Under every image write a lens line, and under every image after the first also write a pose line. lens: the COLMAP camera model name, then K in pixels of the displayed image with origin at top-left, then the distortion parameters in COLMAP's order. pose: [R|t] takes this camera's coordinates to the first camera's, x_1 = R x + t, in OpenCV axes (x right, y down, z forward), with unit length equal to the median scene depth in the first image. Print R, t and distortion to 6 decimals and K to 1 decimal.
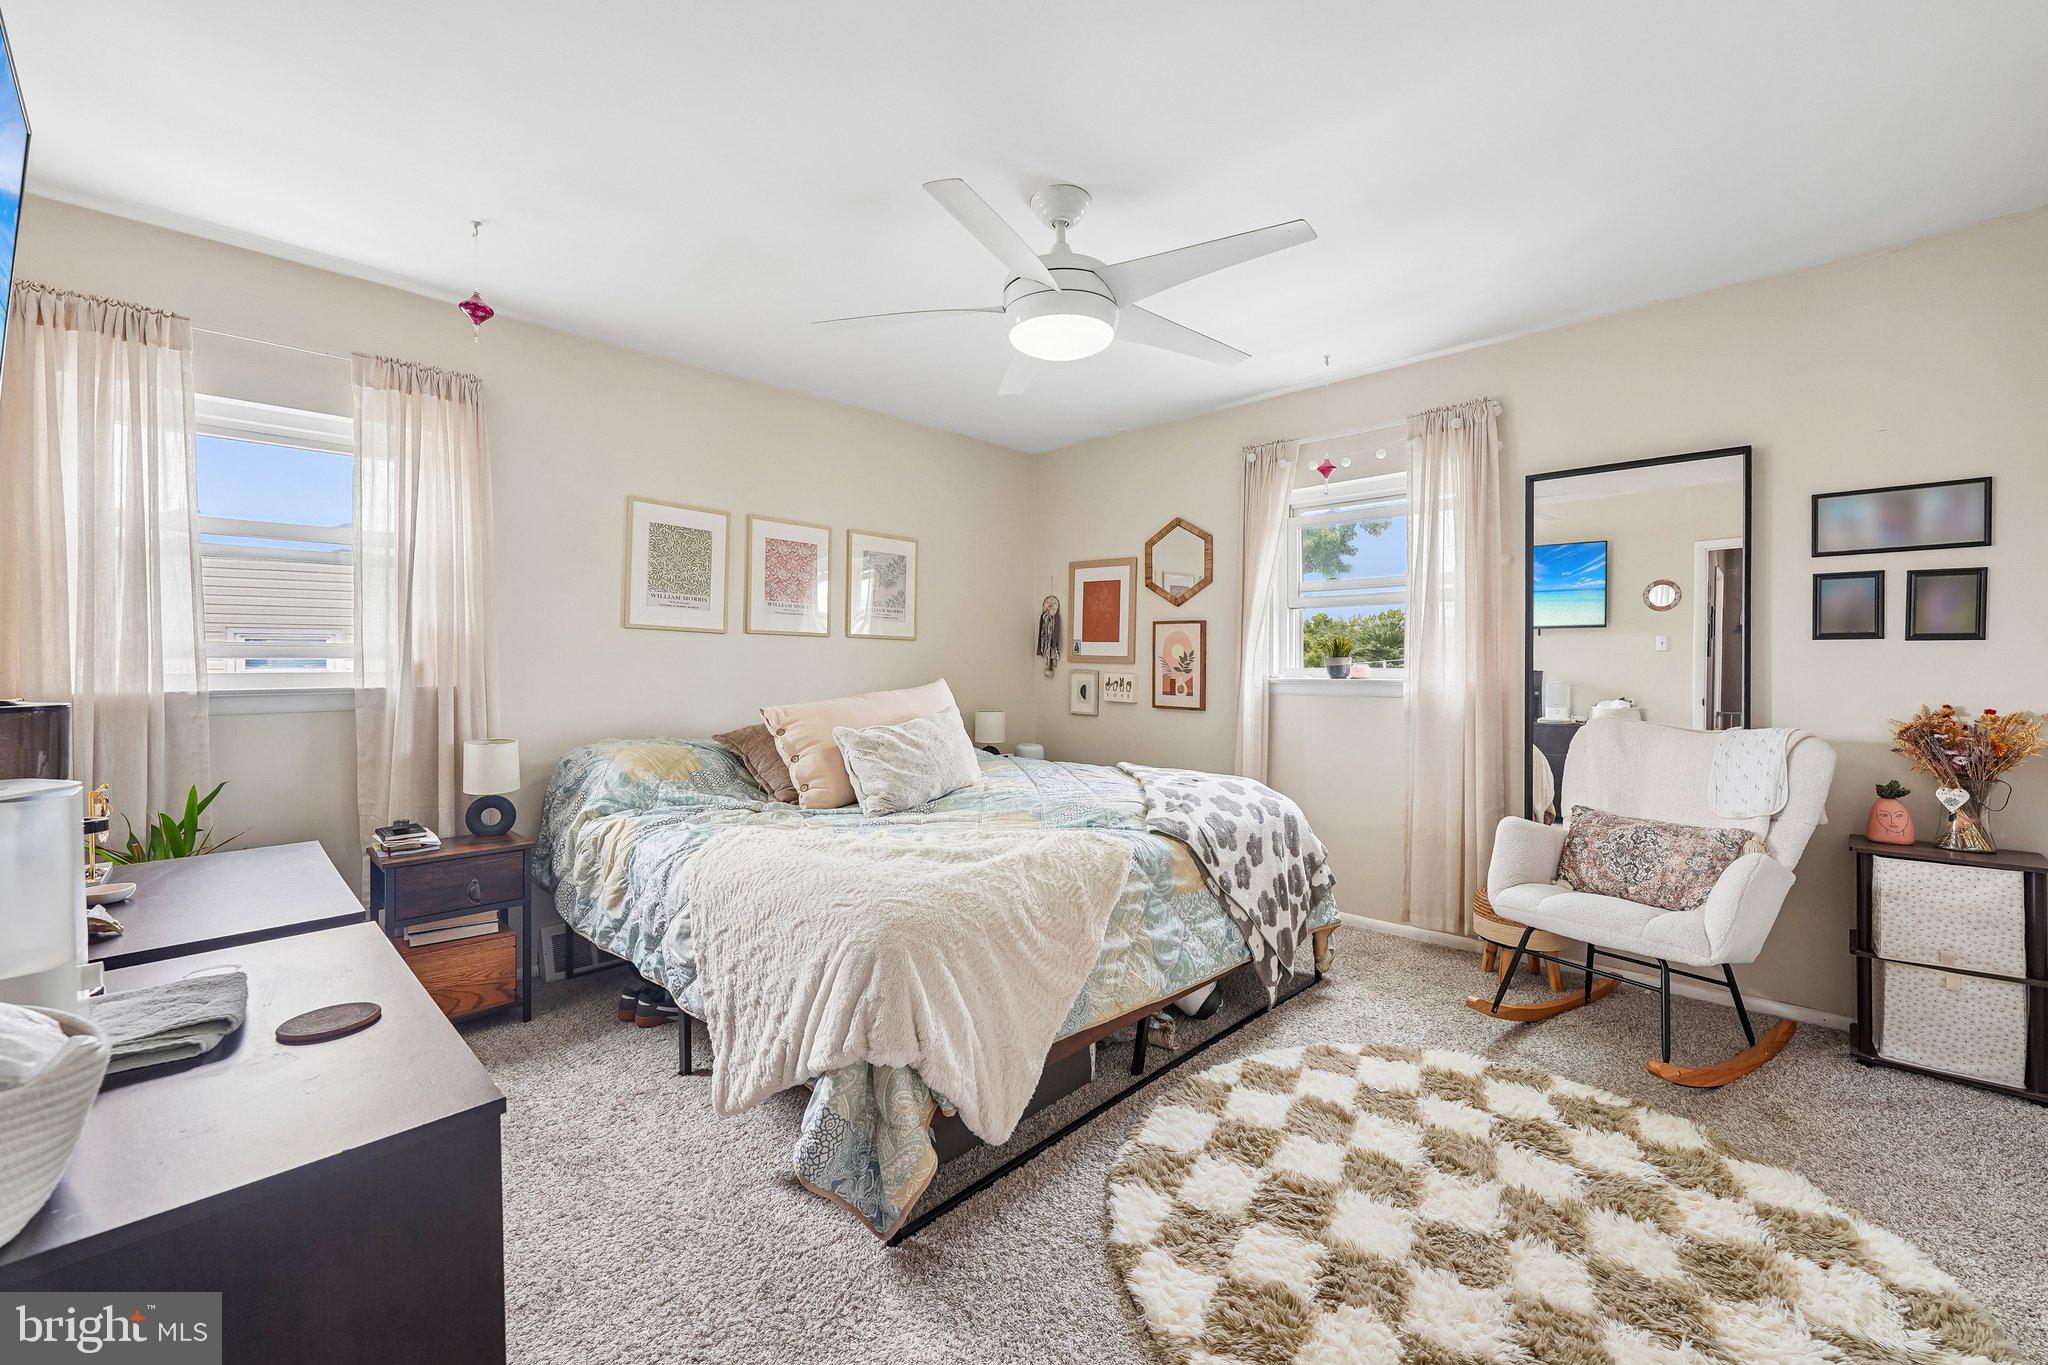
lens RADIAL K [[822.1, 0, 1023.8], [0, 822.1, 669.0], [0, 0, 1]] dist [-0.002356, 0.000239]
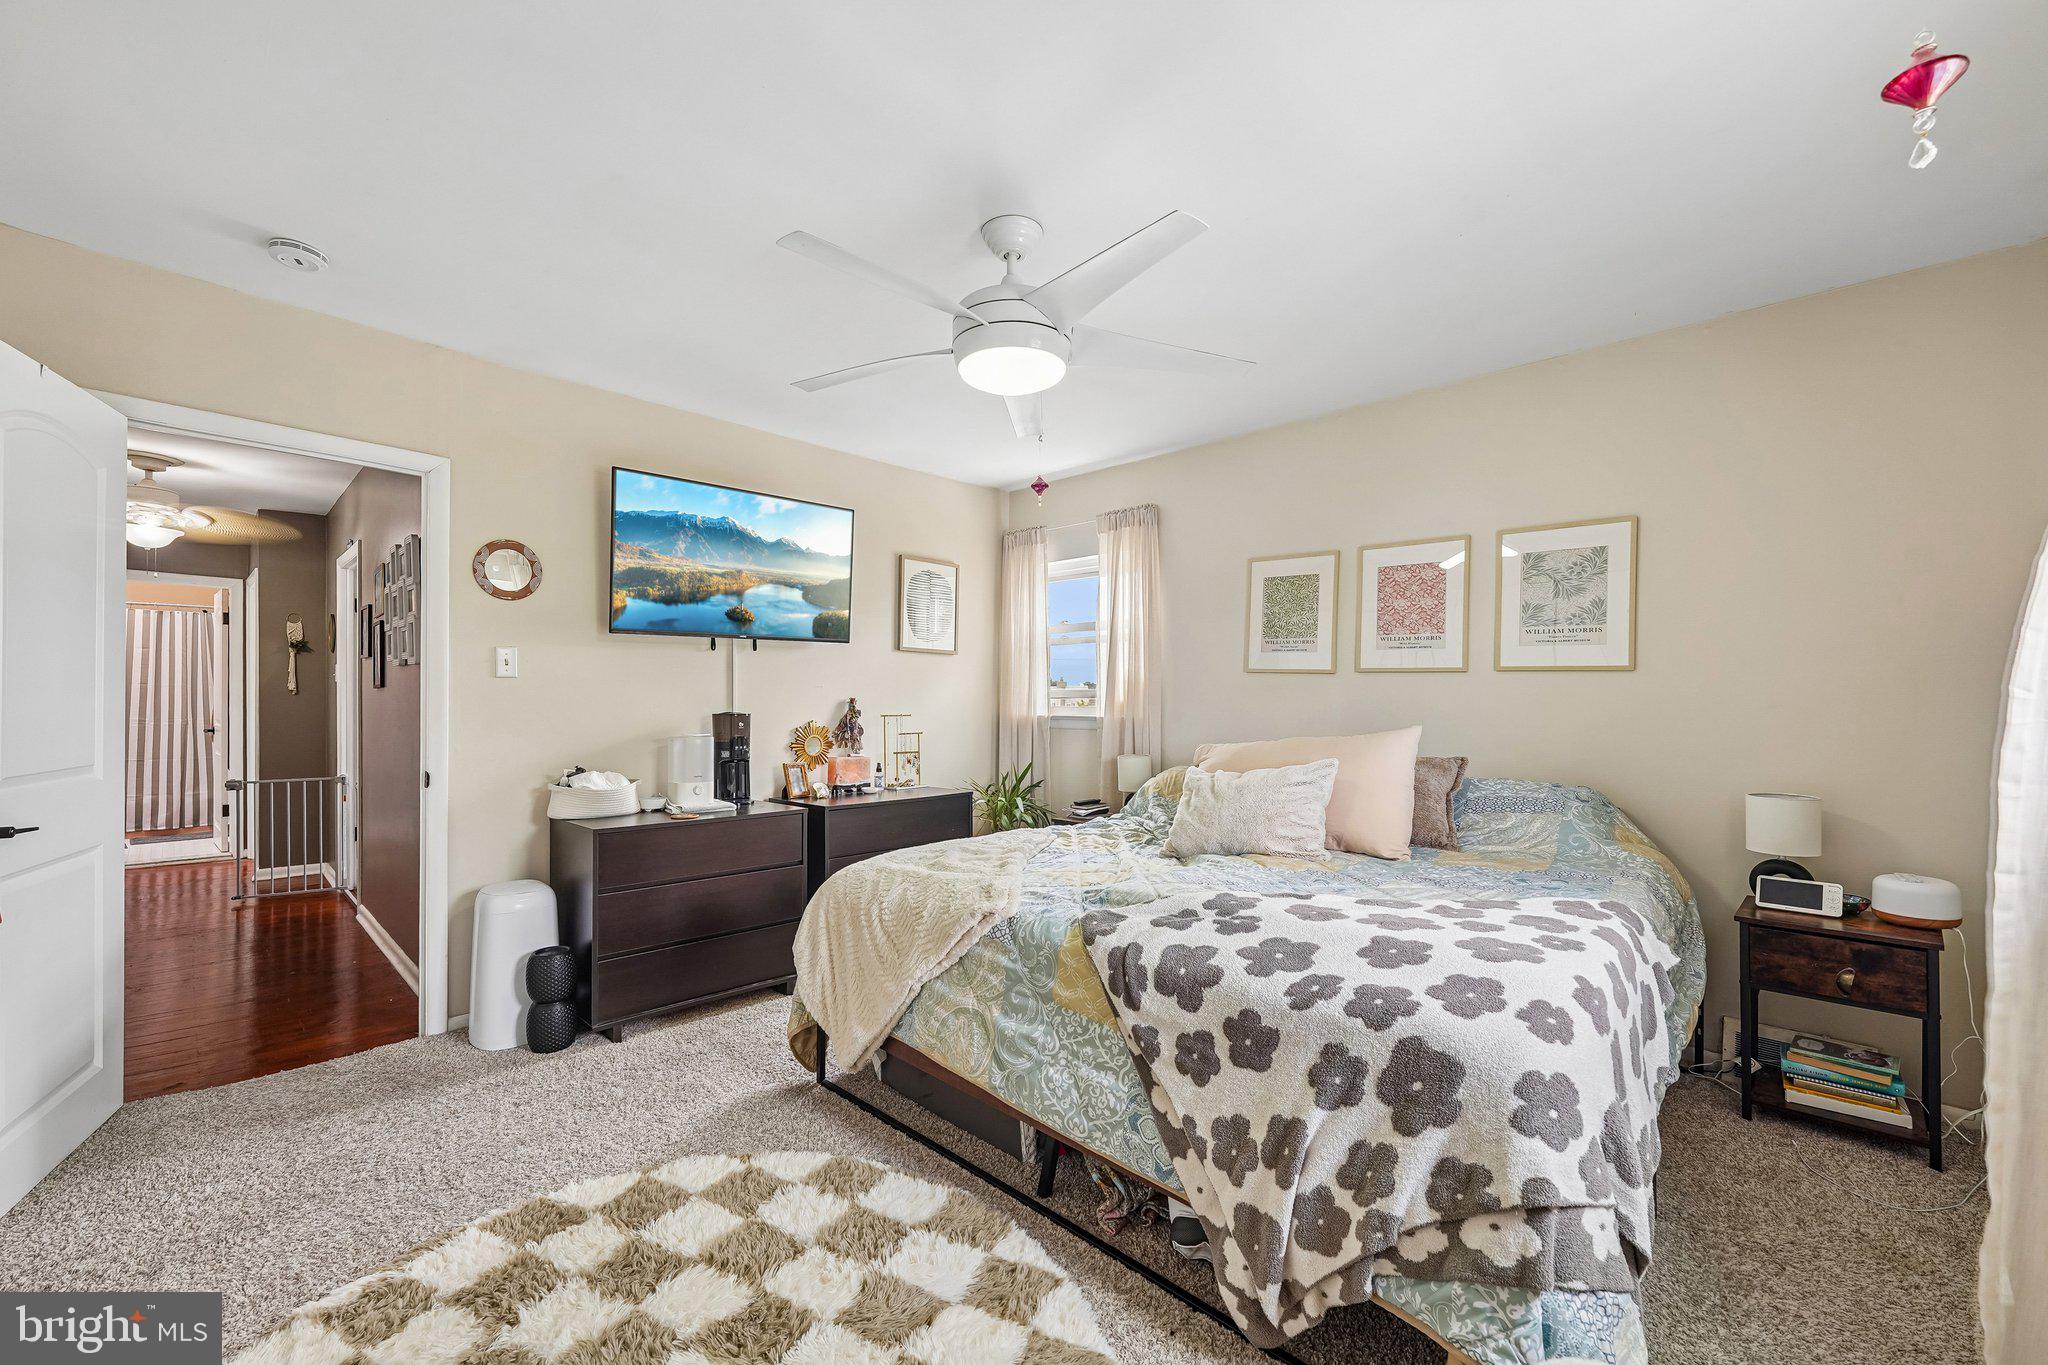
lens RADIAL K [[822.1, 0, 1025.3], [0, 822.1, 696.1], [0, 0, 1]] dist [-0.002356, 0.000239]
pose [[0.005446, -0.001773, -0.999984, 0.841891], [-0.010152, 0.999947, -0.001828, -0.013944], [0.999934, 0.010162, 0.005427, 0.836096]]
